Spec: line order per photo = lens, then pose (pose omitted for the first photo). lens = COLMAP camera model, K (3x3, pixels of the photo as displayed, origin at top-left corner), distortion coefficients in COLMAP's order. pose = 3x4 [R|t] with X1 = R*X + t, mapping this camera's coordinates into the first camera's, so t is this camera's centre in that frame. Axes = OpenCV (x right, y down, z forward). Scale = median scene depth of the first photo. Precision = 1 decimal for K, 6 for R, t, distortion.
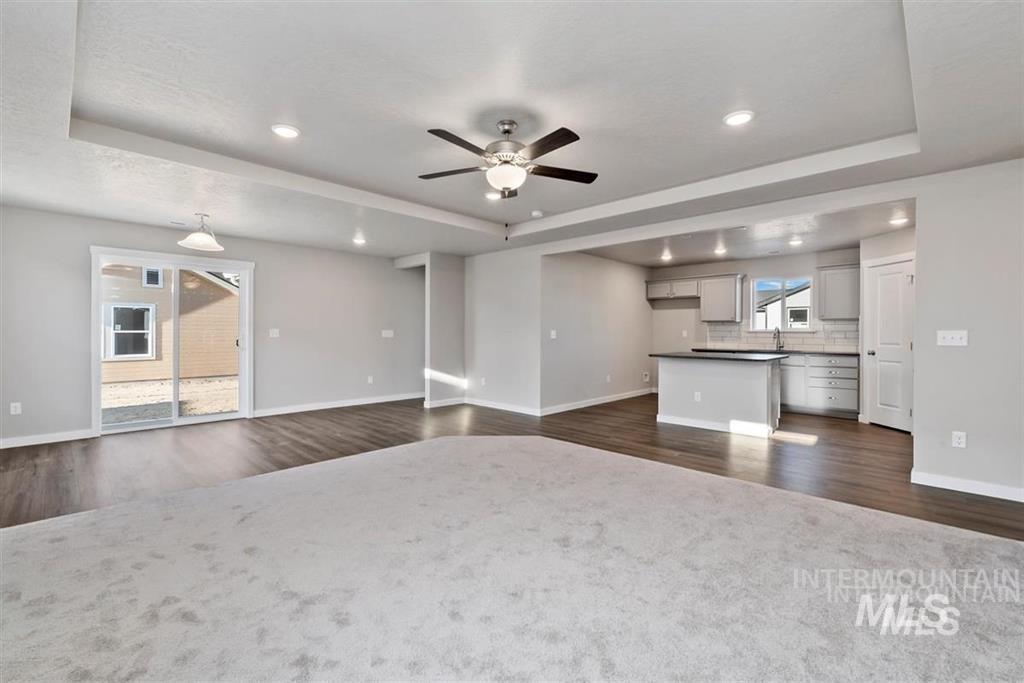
lens RADIAL K [[437.7, 0, 513.3], [0, 437.7, 336.8], [0, 0, 1]] dist [-0.000585, -0.000005]
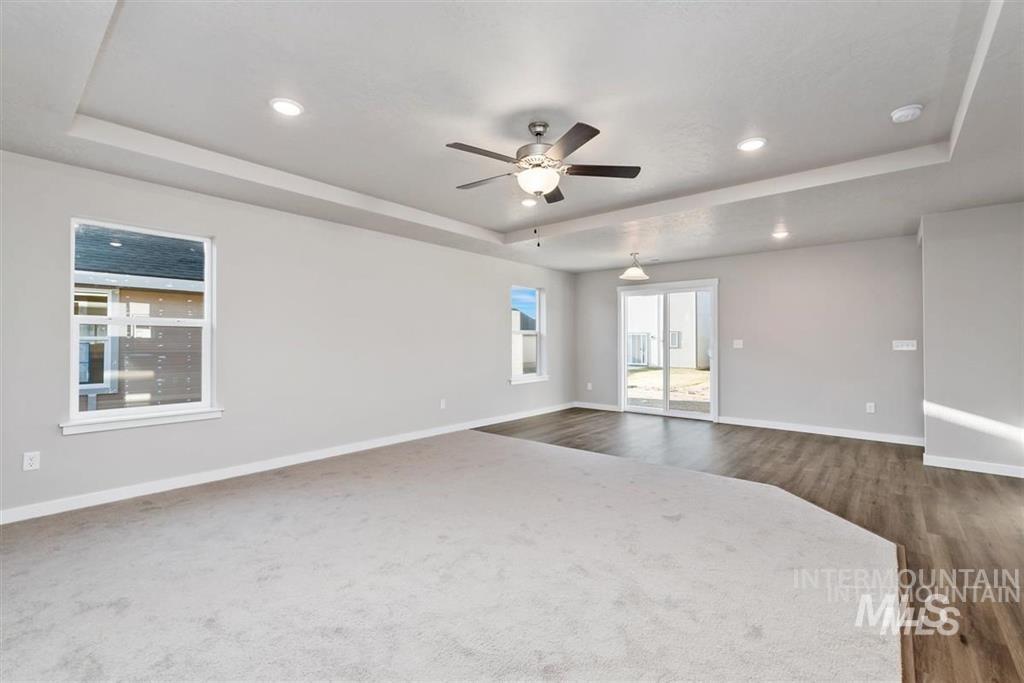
lens RADIAL K [[437.7, 0, 510.7], [0, 437.7, 339.8], [0, 0, 1]] dist [-0.000585, -0.000005]
pose [[0.064804, -0.006031, -0.997880, 0.443537], [-0.009462, 0.999933, -0.006658, -0.006151], [0.997853, 0.009873, 0.064742, 0.418613]]
